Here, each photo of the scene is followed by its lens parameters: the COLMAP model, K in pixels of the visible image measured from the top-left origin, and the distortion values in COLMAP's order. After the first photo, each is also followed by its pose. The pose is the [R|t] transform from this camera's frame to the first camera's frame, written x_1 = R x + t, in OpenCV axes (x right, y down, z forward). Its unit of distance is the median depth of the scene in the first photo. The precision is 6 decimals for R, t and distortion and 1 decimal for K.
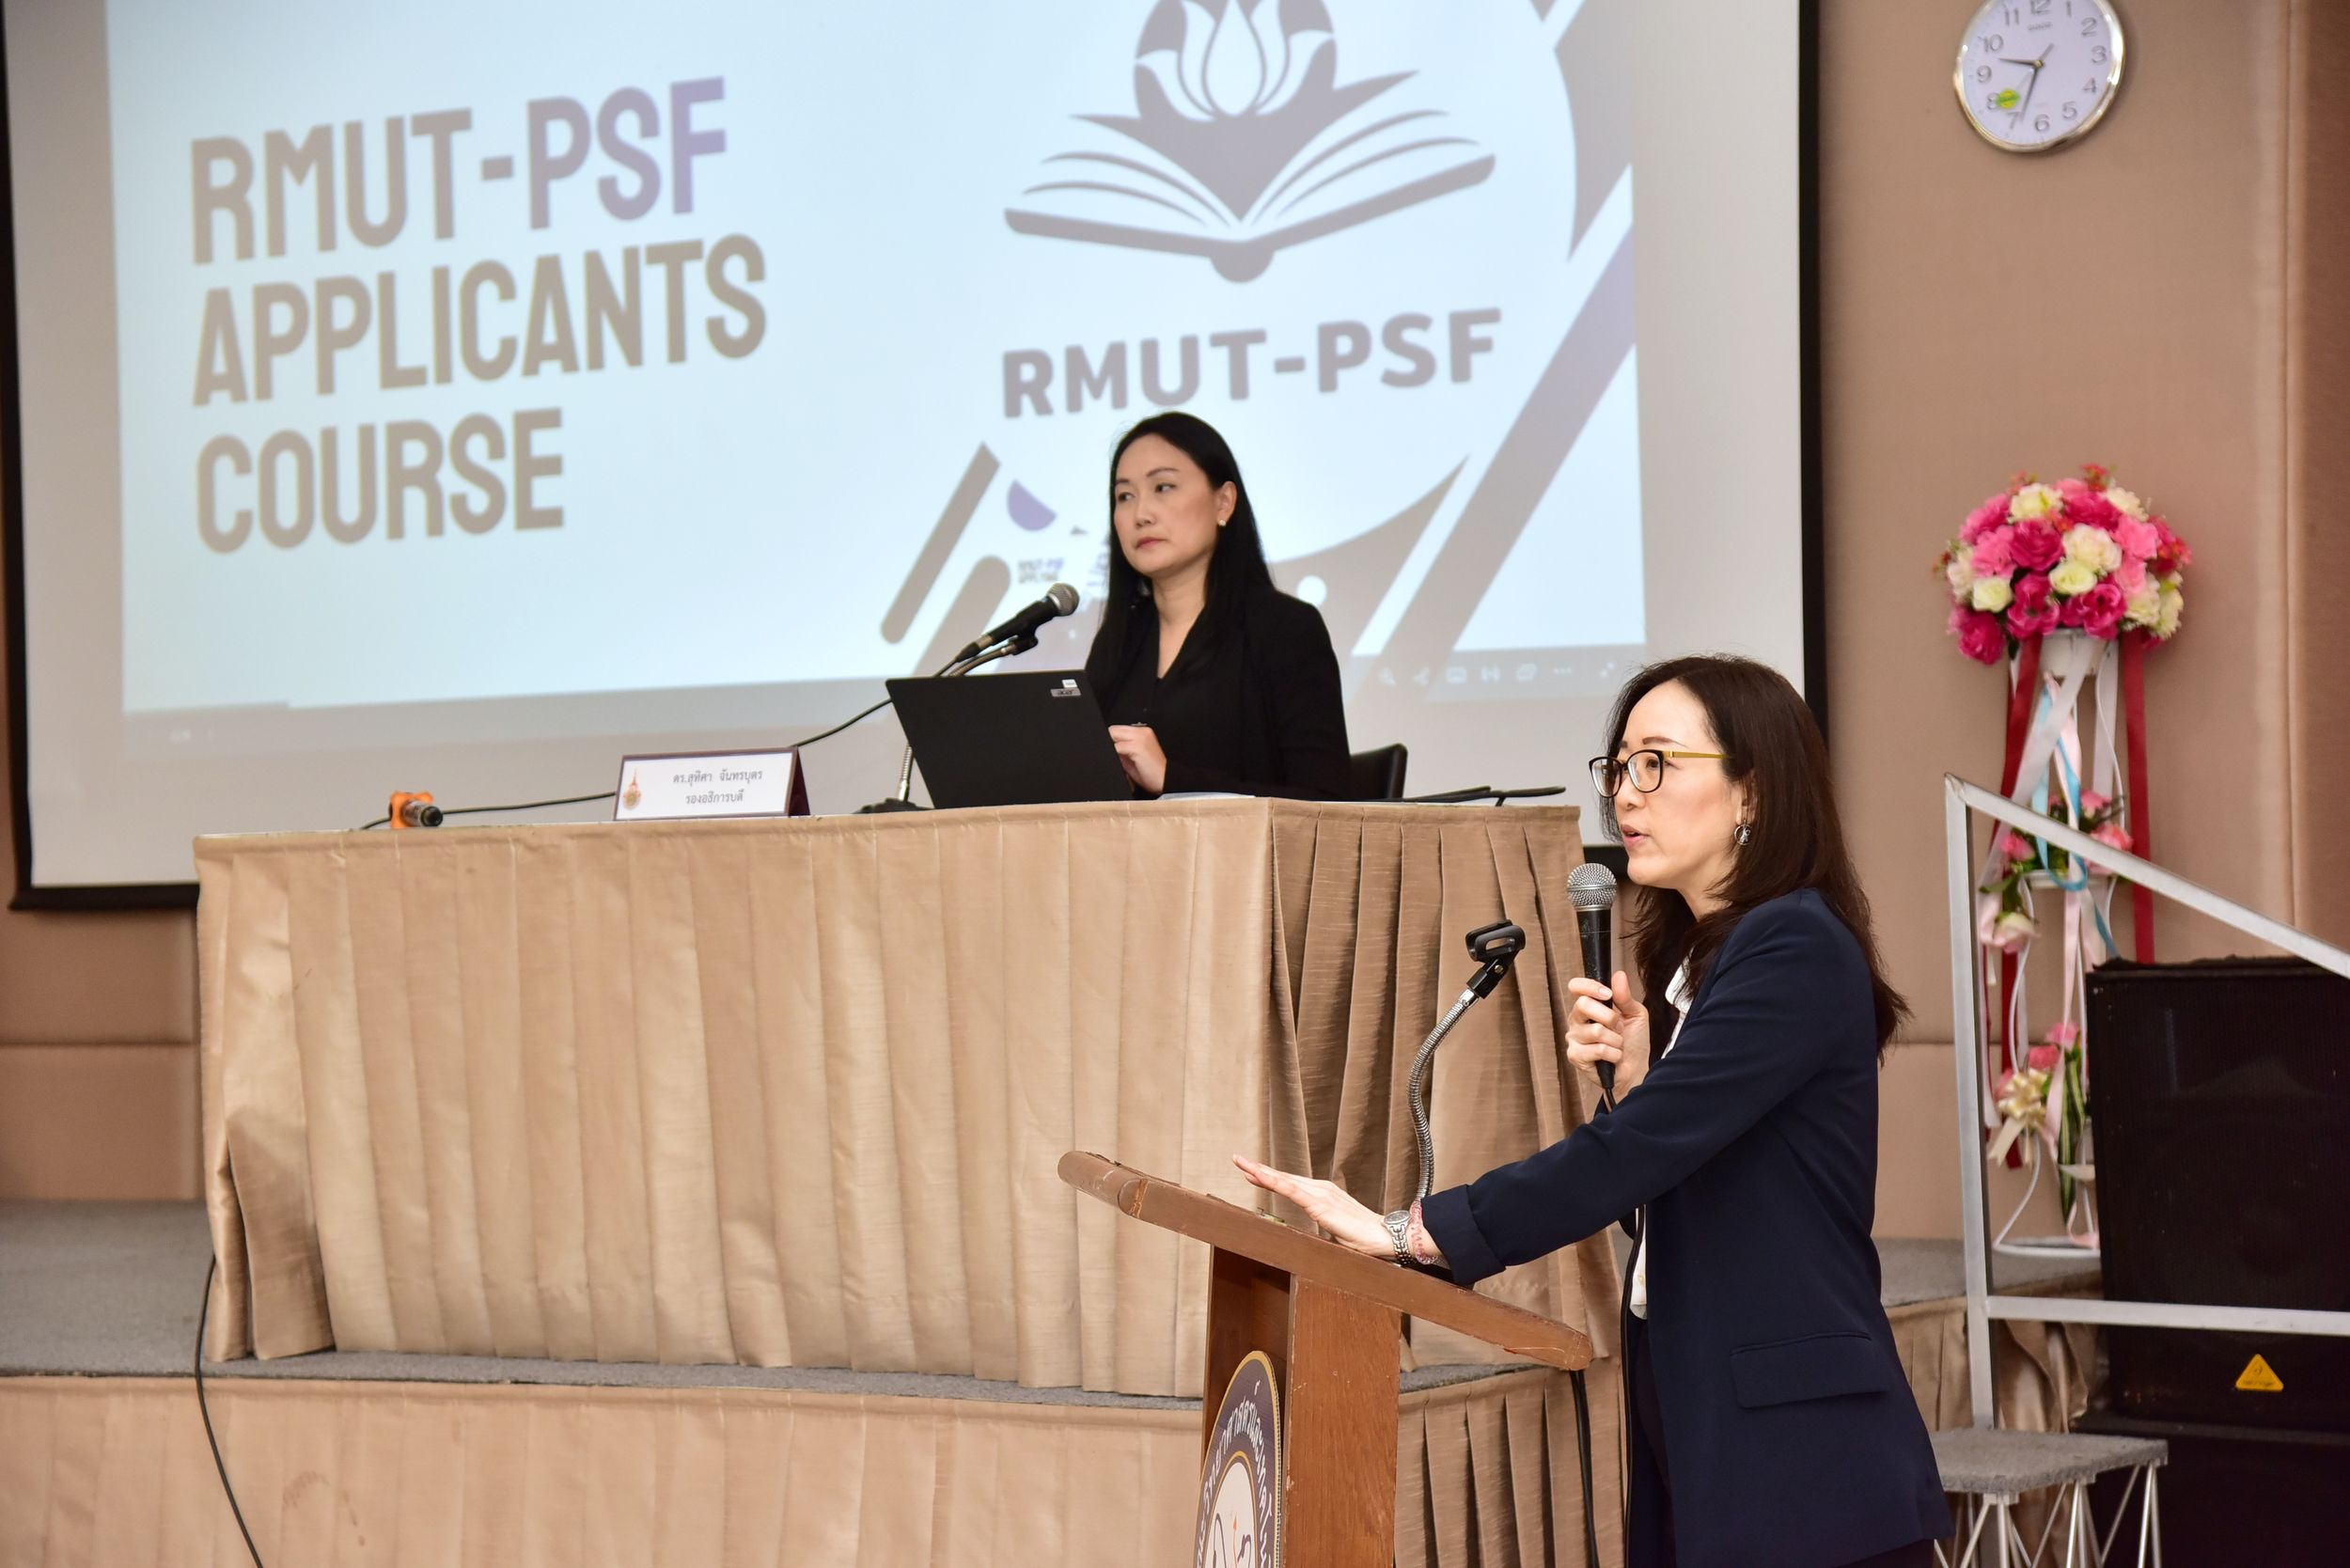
lens RADIAL K [[4814.1, 0, 1180.5], [0, 4814.1, 824.5], [0, 0, 1]] dist [0.516008, 0.767383]
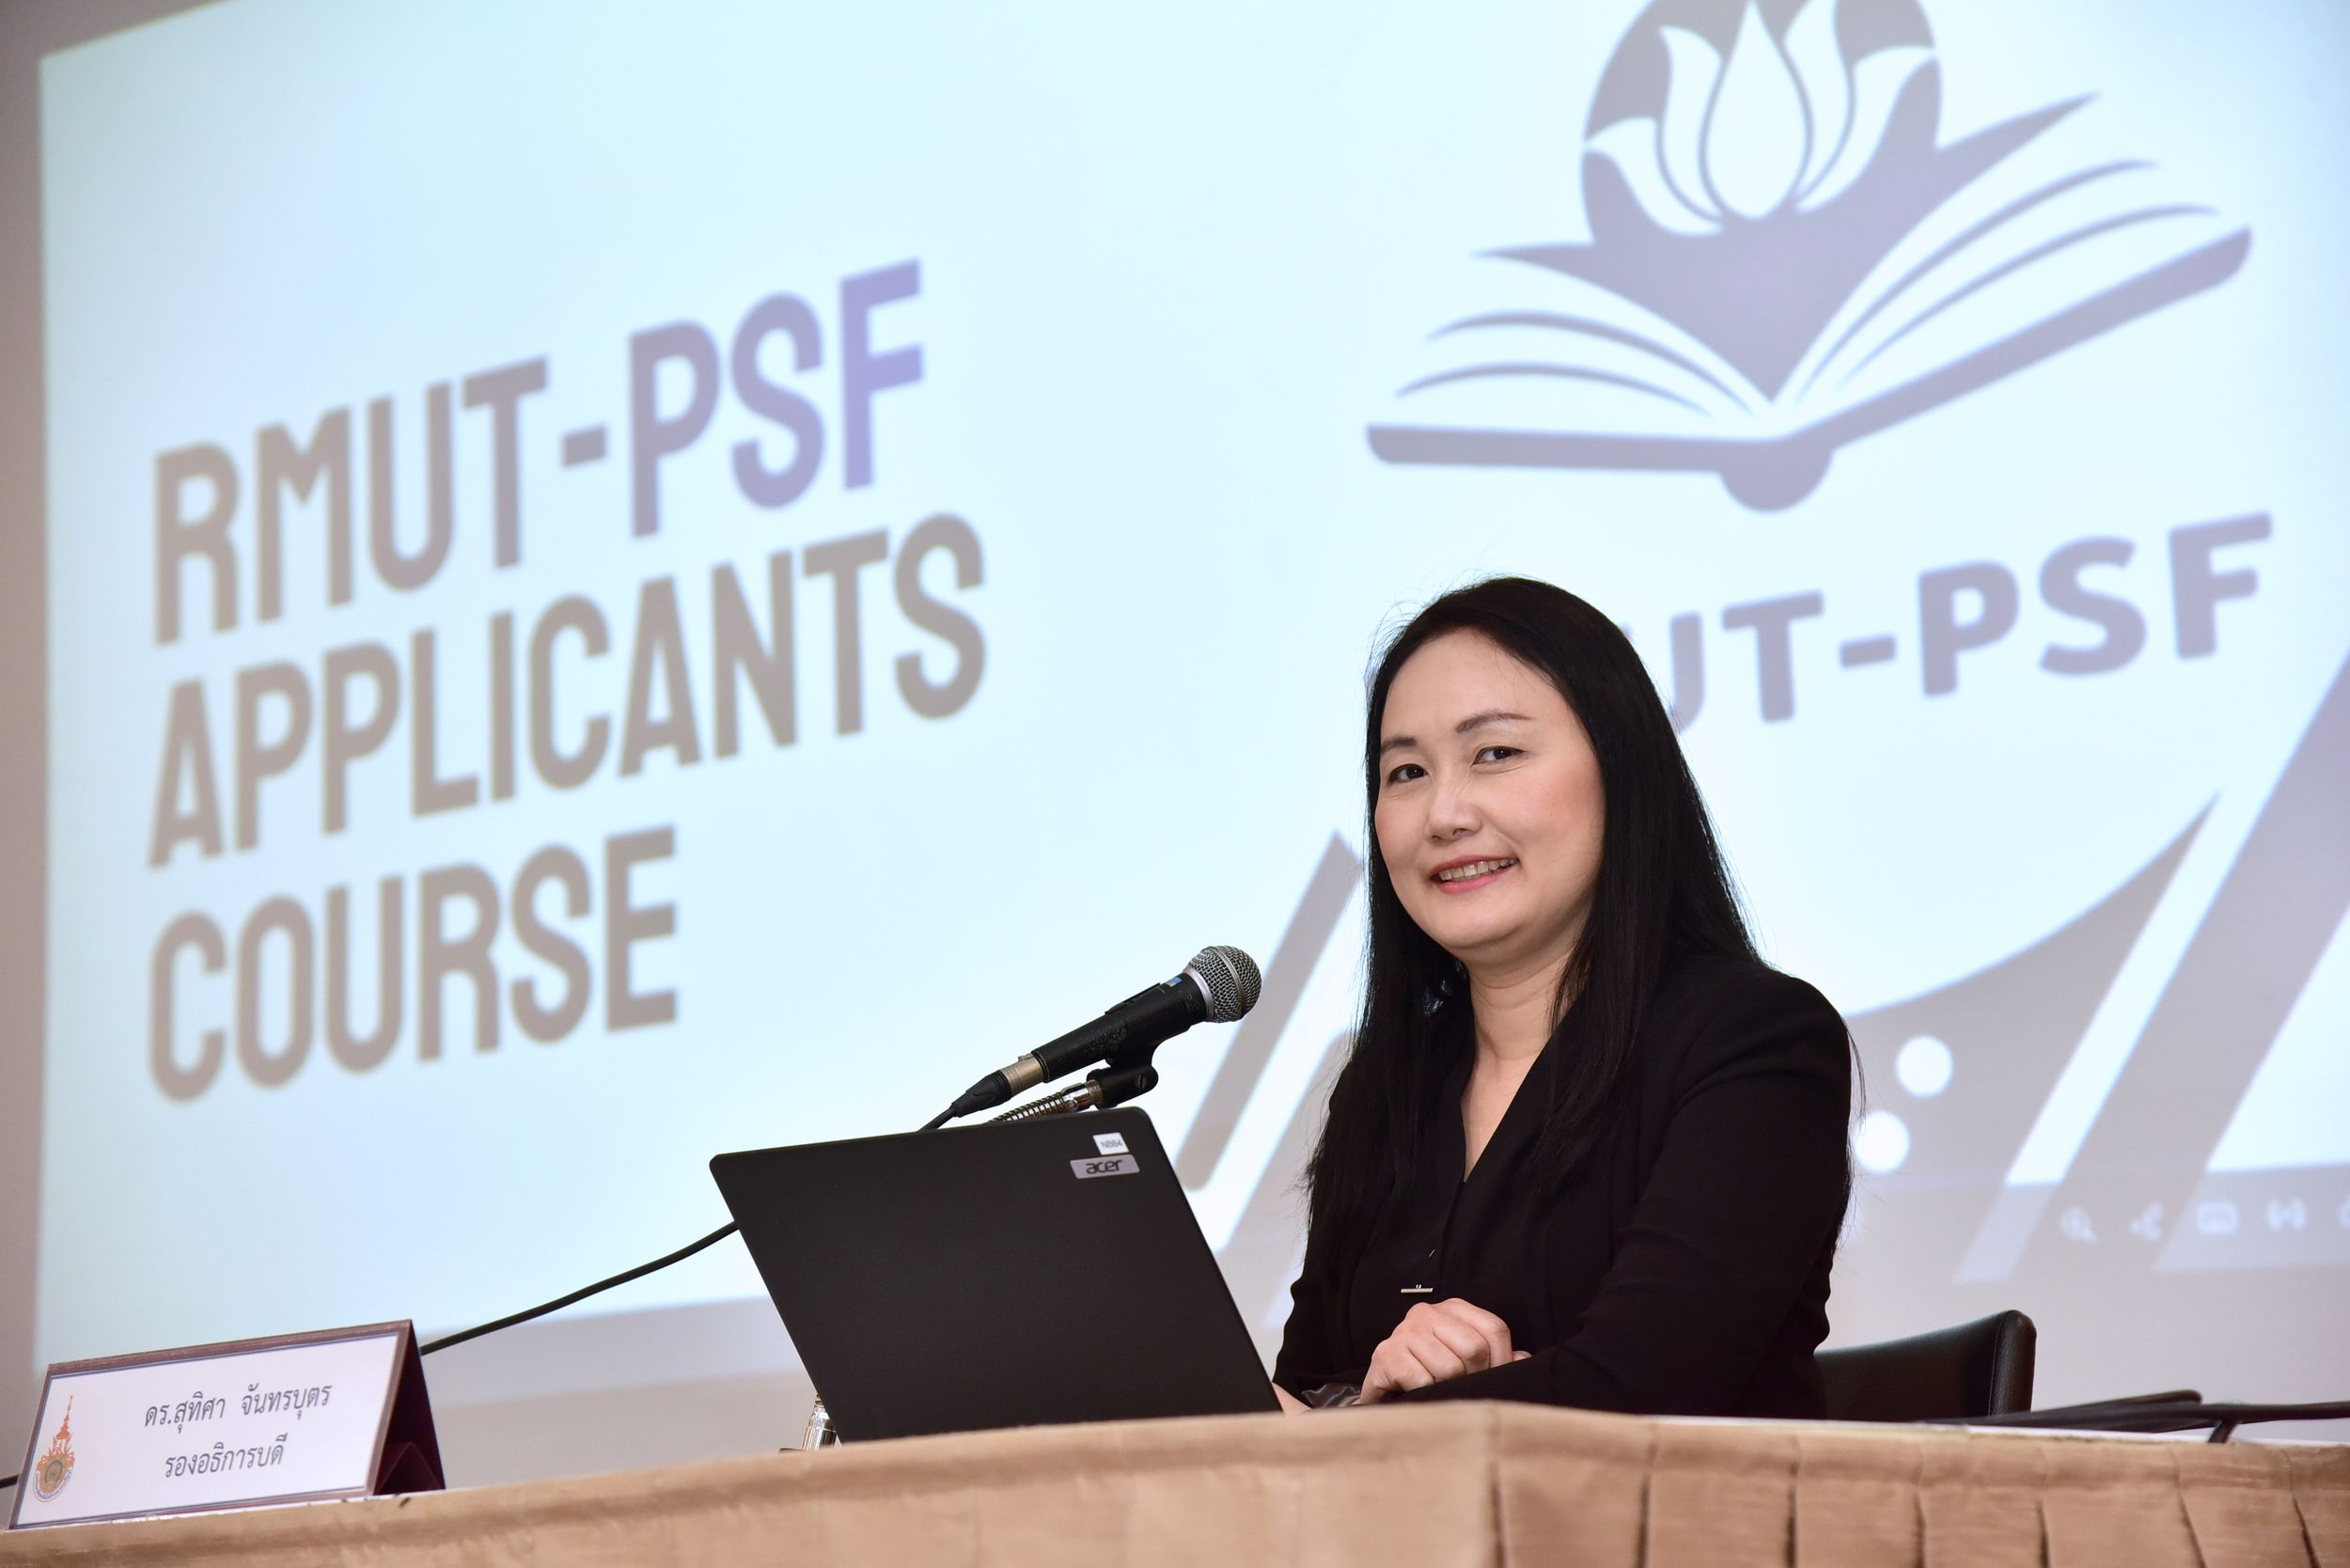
lens RADIAL K [[5472.6, 0, 1173.2], [0, 5472.6, 816.4], [0, 0, 1]] dist [0.707970, -0.441459]
pose [[0.988537, -0.035311, -0.146794, 0.032707], [0.016134, 0.991405, -0.129828, 0.002258], [0.150117, 0.125971, 0.980610, 0.348392]]
